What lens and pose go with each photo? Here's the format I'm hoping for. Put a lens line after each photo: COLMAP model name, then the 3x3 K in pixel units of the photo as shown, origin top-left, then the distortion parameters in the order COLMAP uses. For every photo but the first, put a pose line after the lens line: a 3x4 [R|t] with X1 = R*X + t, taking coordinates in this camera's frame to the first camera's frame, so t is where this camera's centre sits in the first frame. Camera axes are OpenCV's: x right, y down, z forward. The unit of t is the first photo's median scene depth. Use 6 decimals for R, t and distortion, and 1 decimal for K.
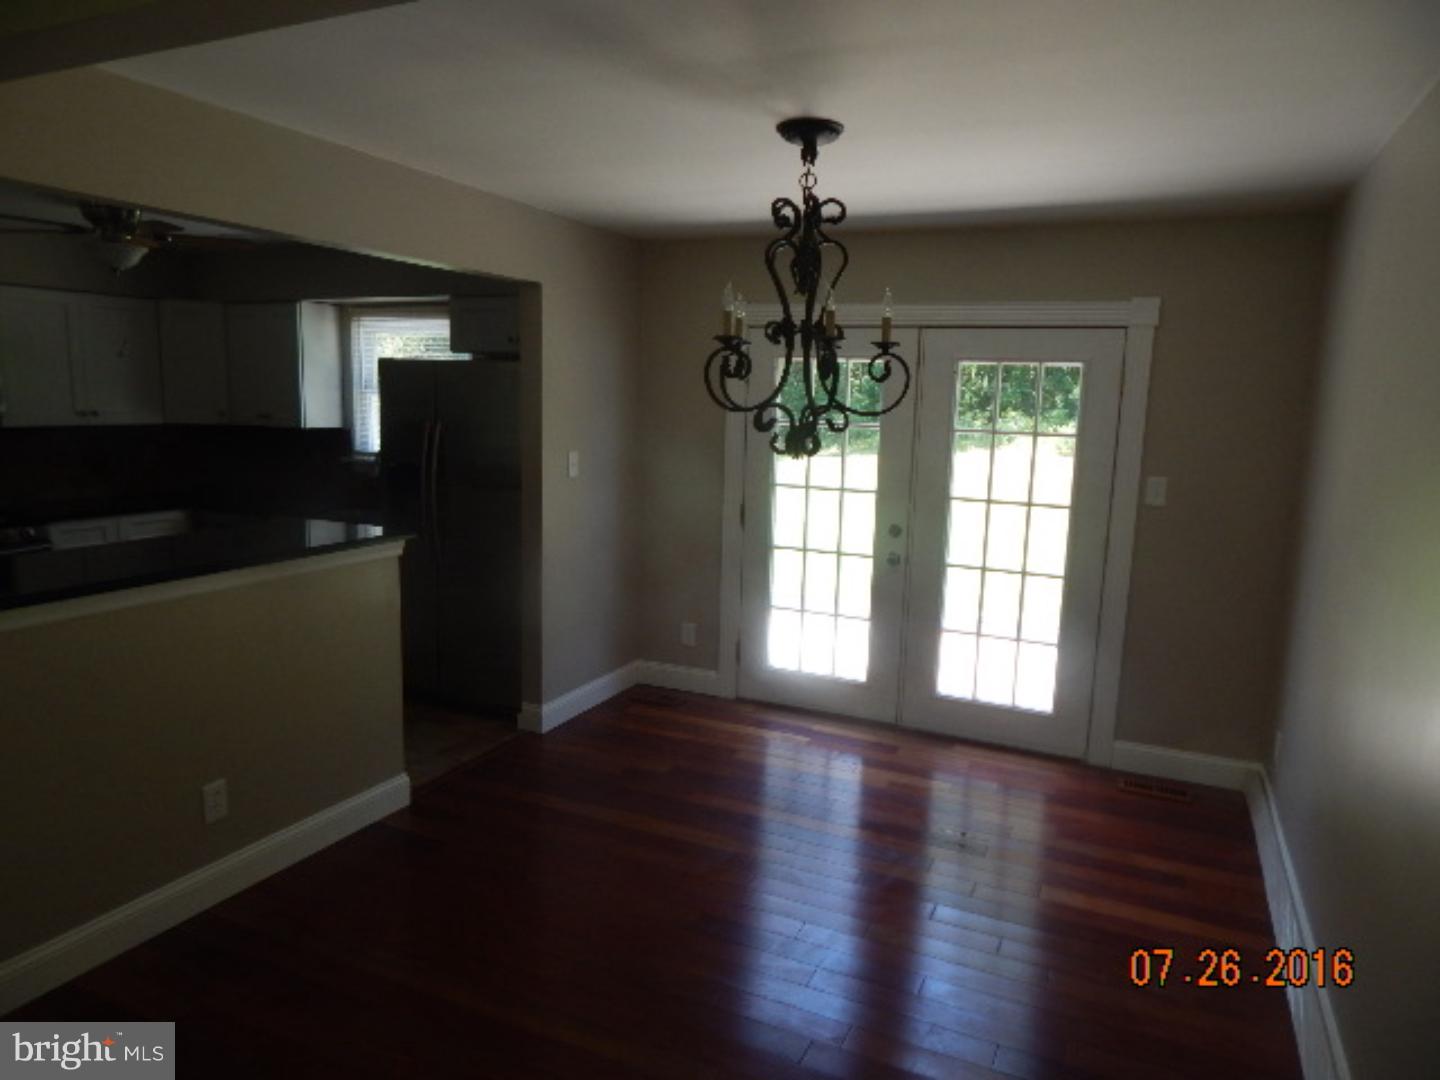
lens RADIAL K [[941.4, 0, 737.2], [0, 941.4, 512.0], [0, 0, 1]] dist [-0.000958, -0.012151]
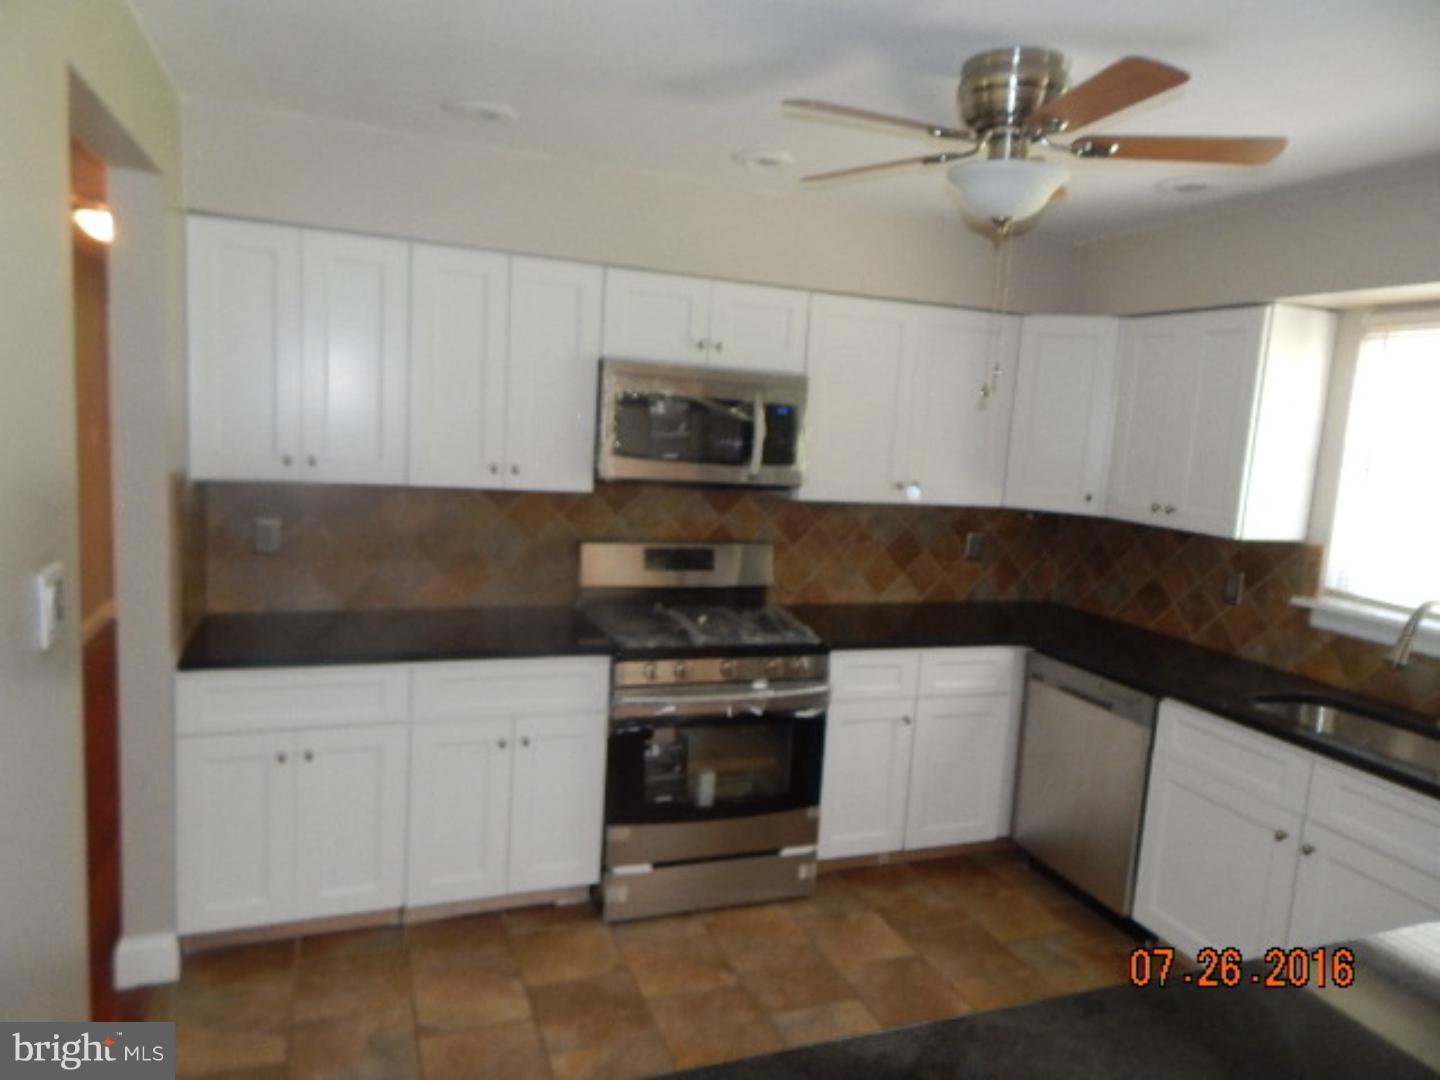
lens RADIAL K [[941.4, 0, 720.1], [0, 941.4, 532.8], [0, 0, 1]] dist [-0.000958, -0.012151]
pose [[0.711858, 0.109013, -0.693811, -0.304020], [-0.134466, 0.990760, 0.017707, -0.063026], [0.689331, 0.080689, 0.719939, 0.413210]]
